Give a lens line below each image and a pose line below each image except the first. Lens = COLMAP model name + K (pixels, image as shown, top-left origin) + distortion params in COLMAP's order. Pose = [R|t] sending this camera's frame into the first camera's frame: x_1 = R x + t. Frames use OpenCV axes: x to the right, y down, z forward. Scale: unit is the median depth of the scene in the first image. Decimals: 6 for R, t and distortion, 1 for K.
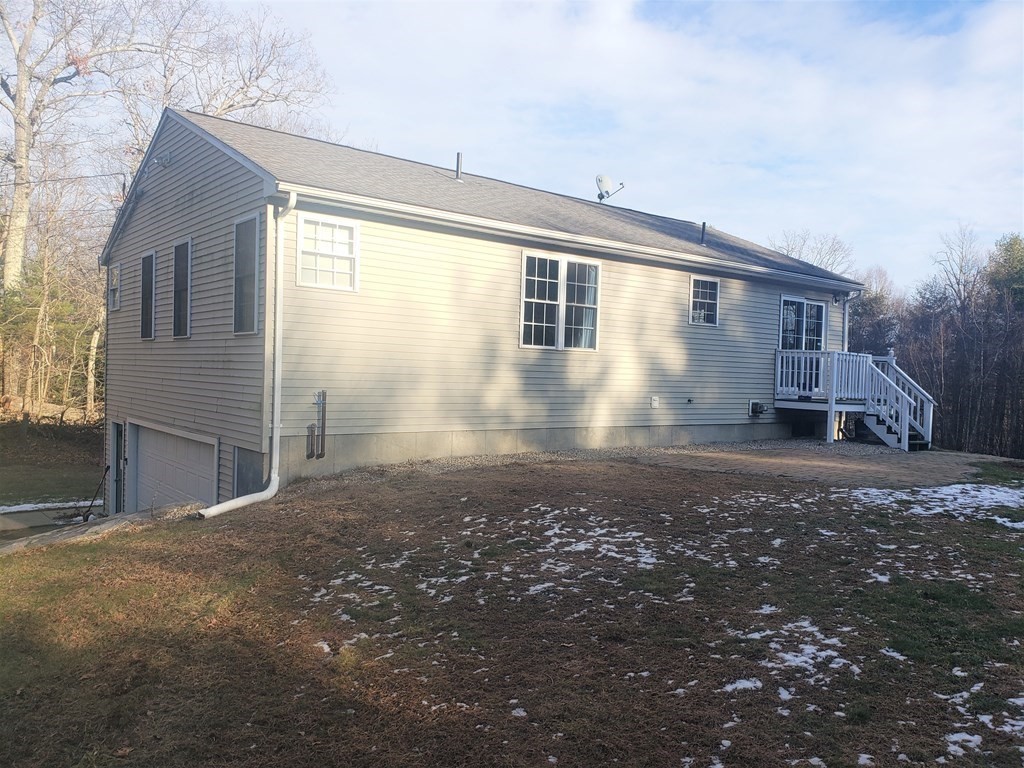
lens RADIAL K [[790.3, 0, 506.9], [0, 790.3, 378.1], [0, 0, 1]] dist [0.063300, -0.049314]
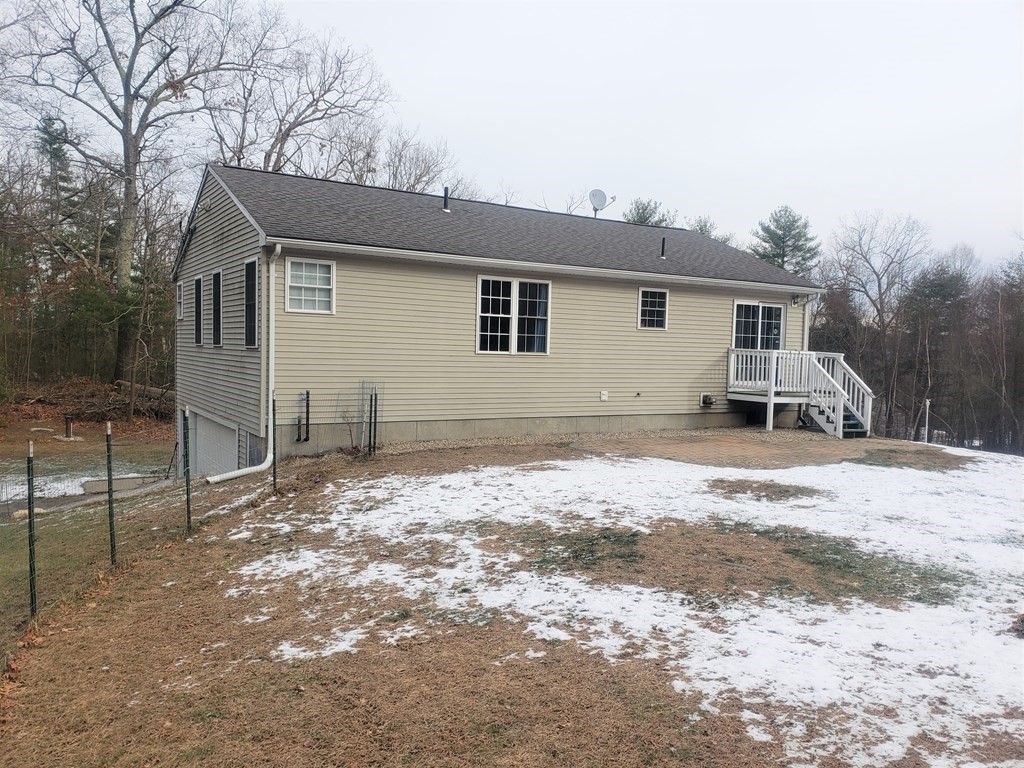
lens RADIAL K [[790.3, 0, 513.3], [0, 790.3, 390.5], [0, 0, 1]] dist [0.063300, -0.049314]
pose [[0.992336, 0.005389, -0.123453, 0.203576], [0.000390, 0.998907, 0.046742, -0.034238], [0.123570, -0.046432, 0.991249, -0.203314]]
